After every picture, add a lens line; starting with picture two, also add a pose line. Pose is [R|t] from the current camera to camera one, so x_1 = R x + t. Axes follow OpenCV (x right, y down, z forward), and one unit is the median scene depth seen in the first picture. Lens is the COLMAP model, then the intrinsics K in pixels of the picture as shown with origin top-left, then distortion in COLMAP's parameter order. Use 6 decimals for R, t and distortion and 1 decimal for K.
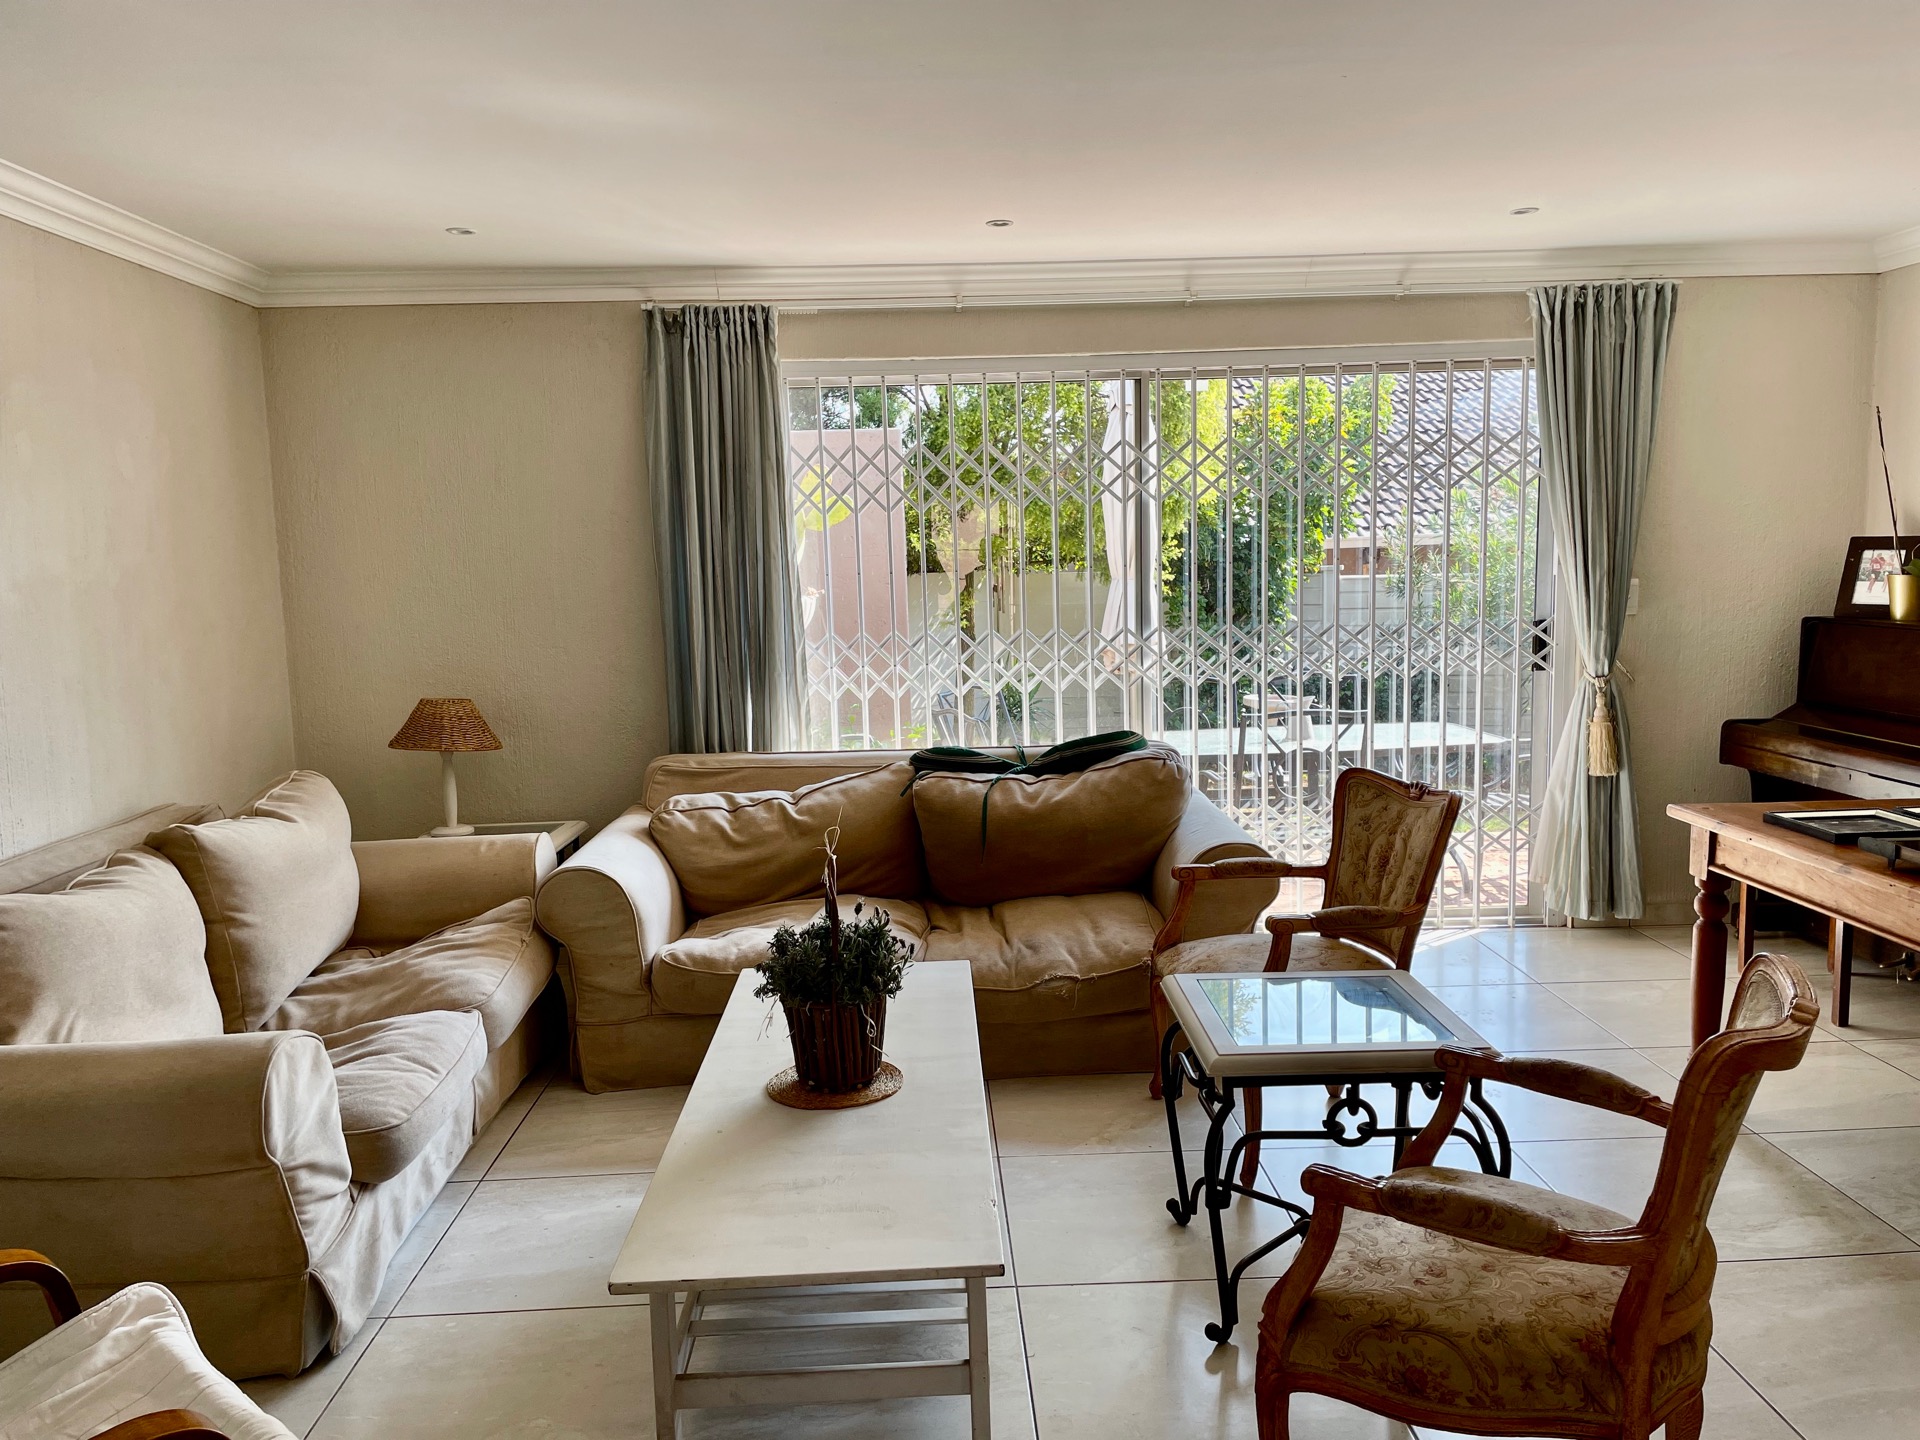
lens RADIAL K [[1436.9, 0, 958.0], [0, 1436.9, 728.6], [0, 0, 1]] dist [0.102927, -0.139808]
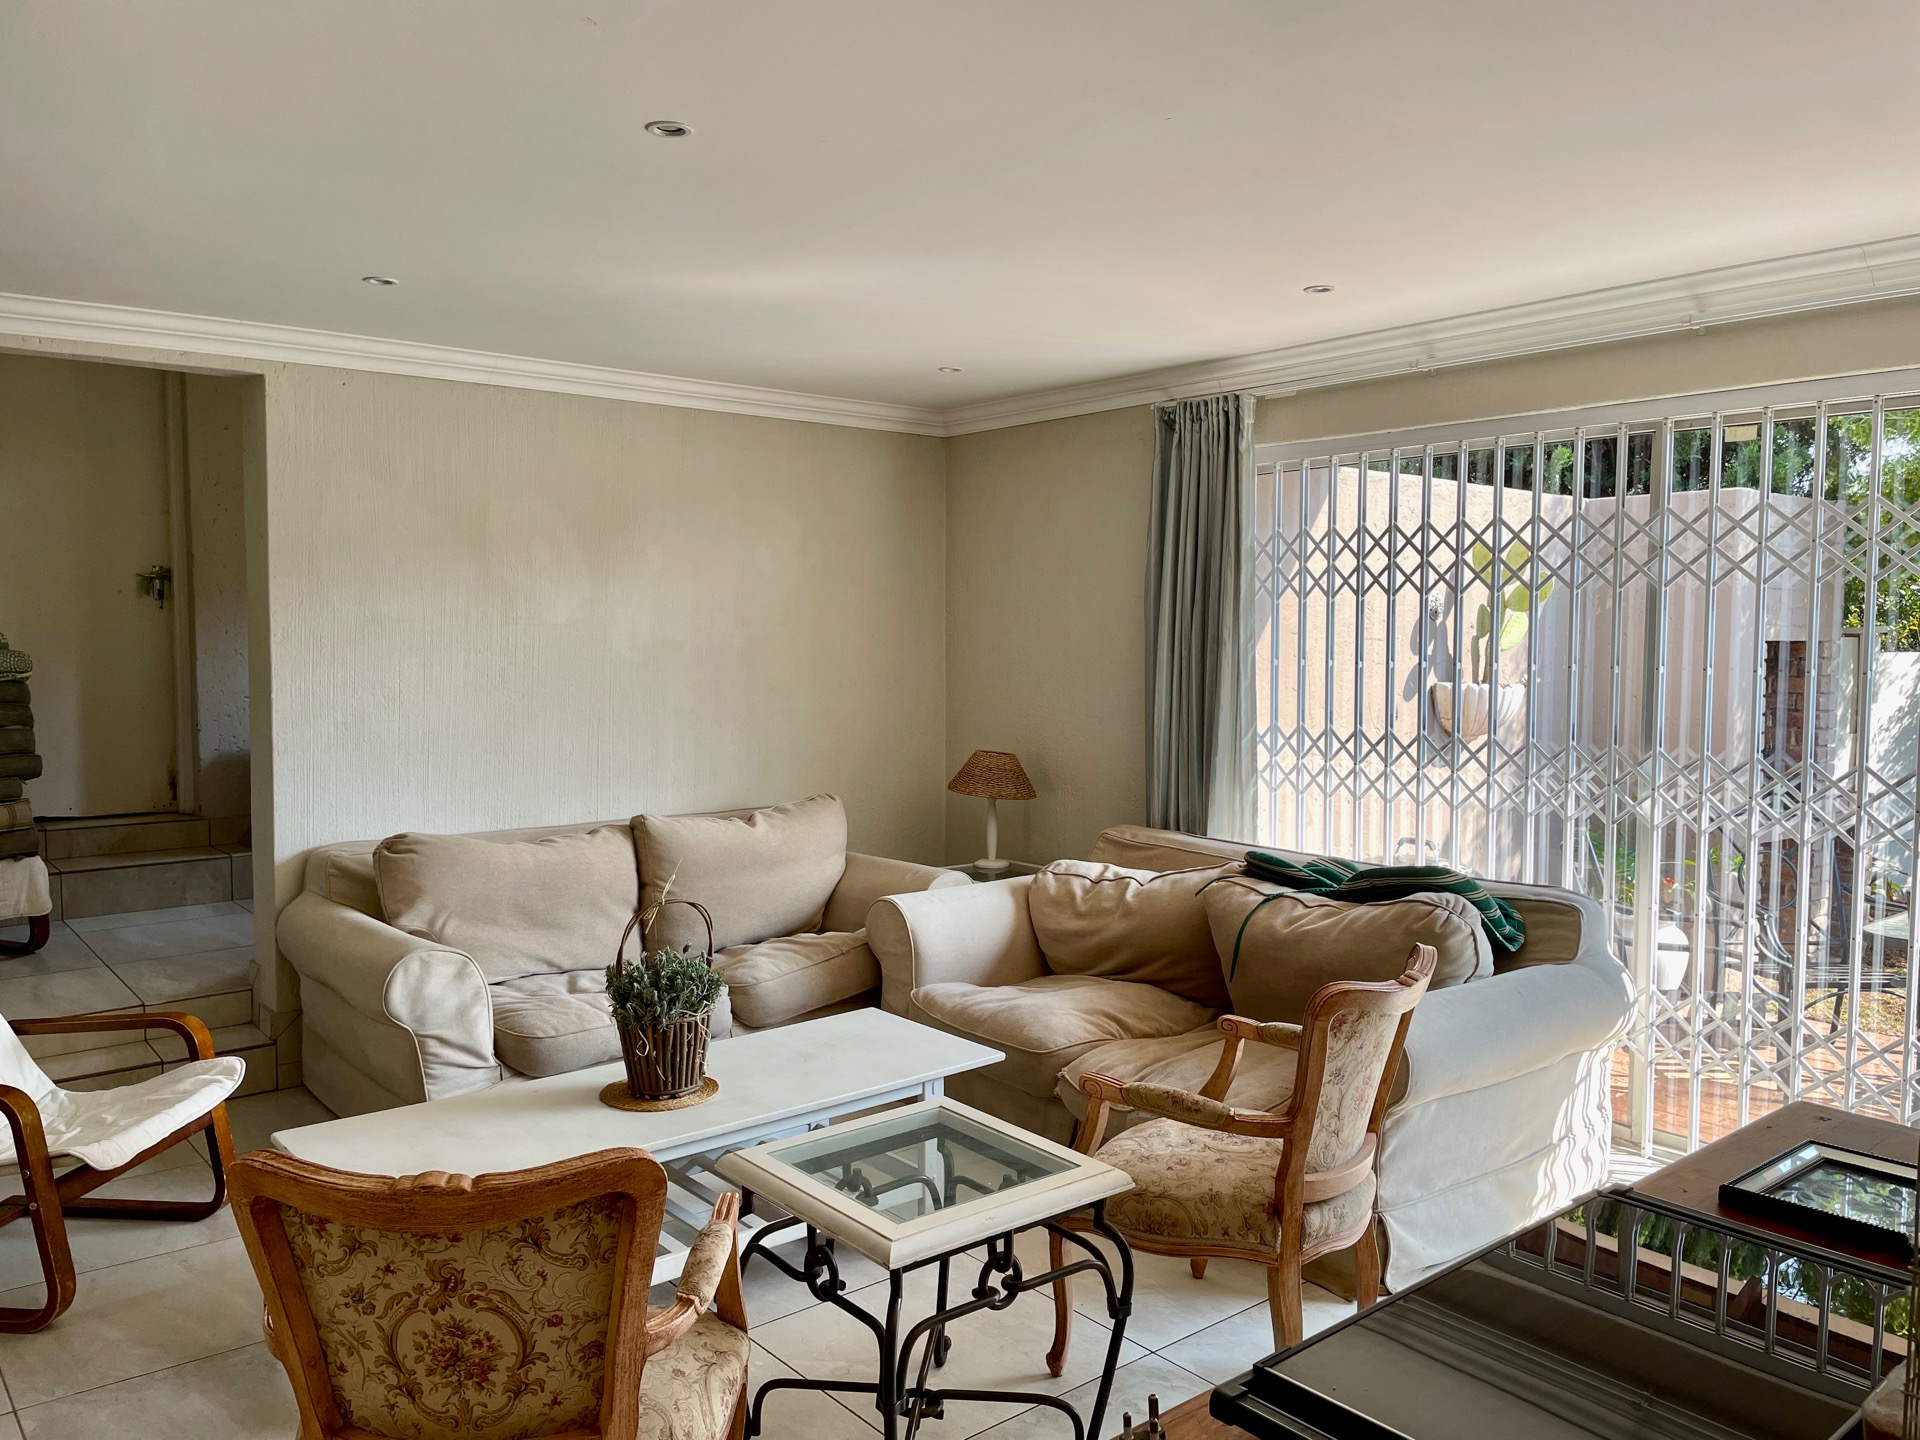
lens RADIAL K [[1436.9, 0, 958.0], [0, 1436.9, 728.6], [0, 0, 1]] dist [0.102927, -0.139808]
pose [[0.615542, 0.082627, -0.783761, 0.554024], [-0.113202, 0.993446, 0.015827, -0.055446], [0.779931, 0.078982, 0.620861, 0.244169]]
